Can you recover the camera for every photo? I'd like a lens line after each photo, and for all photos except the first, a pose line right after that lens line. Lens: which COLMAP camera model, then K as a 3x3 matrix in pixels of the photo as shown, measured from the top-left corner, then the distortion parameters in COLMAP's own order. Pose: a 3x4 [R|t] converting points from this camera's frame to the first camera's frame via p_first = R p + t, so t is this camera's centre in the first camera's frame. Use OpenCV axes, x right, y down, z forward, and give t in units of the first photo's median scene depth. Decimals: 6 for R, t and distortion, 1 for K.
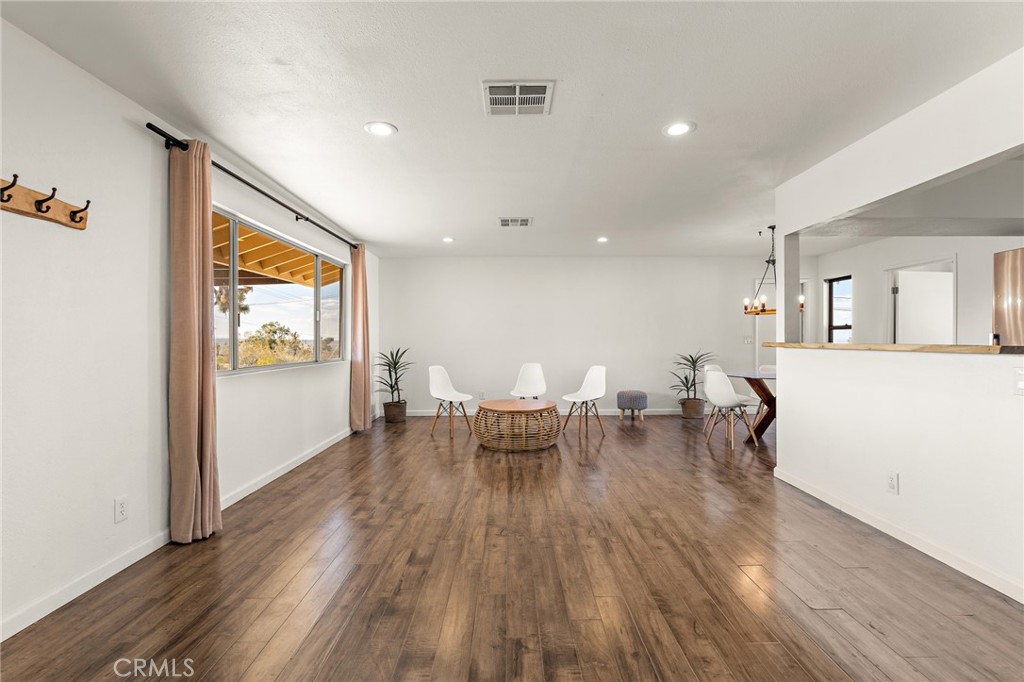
lens RADIAL K [[453.7, 0, 508.0], [0, 453.7, 342.8], [0, 0, 1]] dist [-0.003589, 0.000593]
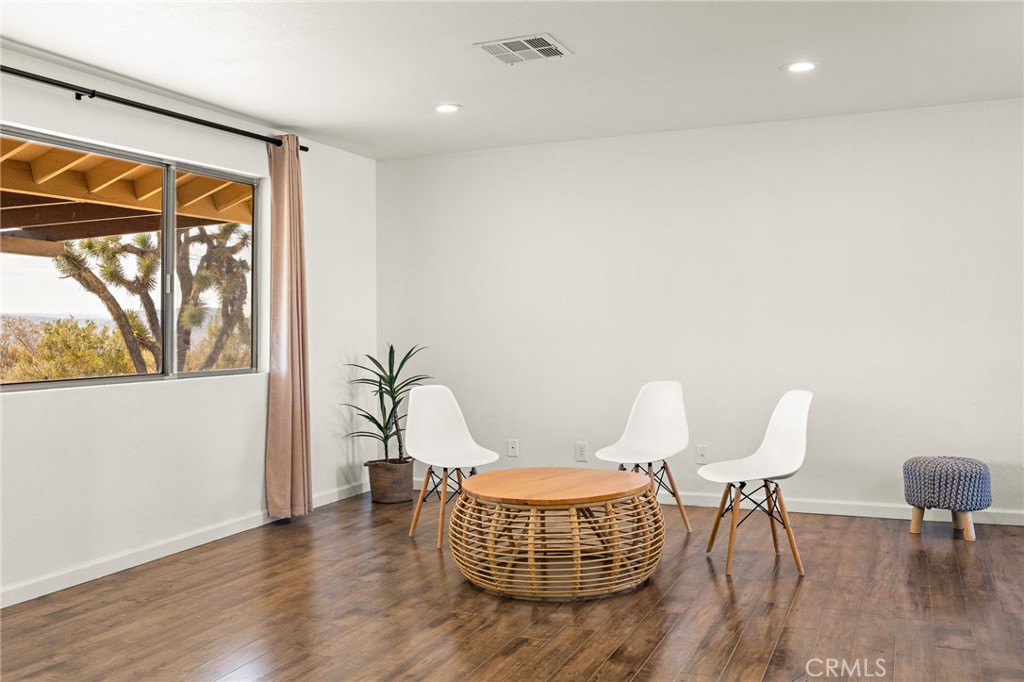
lens RADIAL K [[929.3, 0, 511.0], [0, 929.3, 285.5], [0, 0, 1]] dist [0.001103, 0.003253]
pose [[0.920504, -0.029074, -0.389650, 0.284485], [0.010557, 0.998714, -0.049578, -0.002064], [0.390591, 0.041523, 0.919628, 0.171568]]
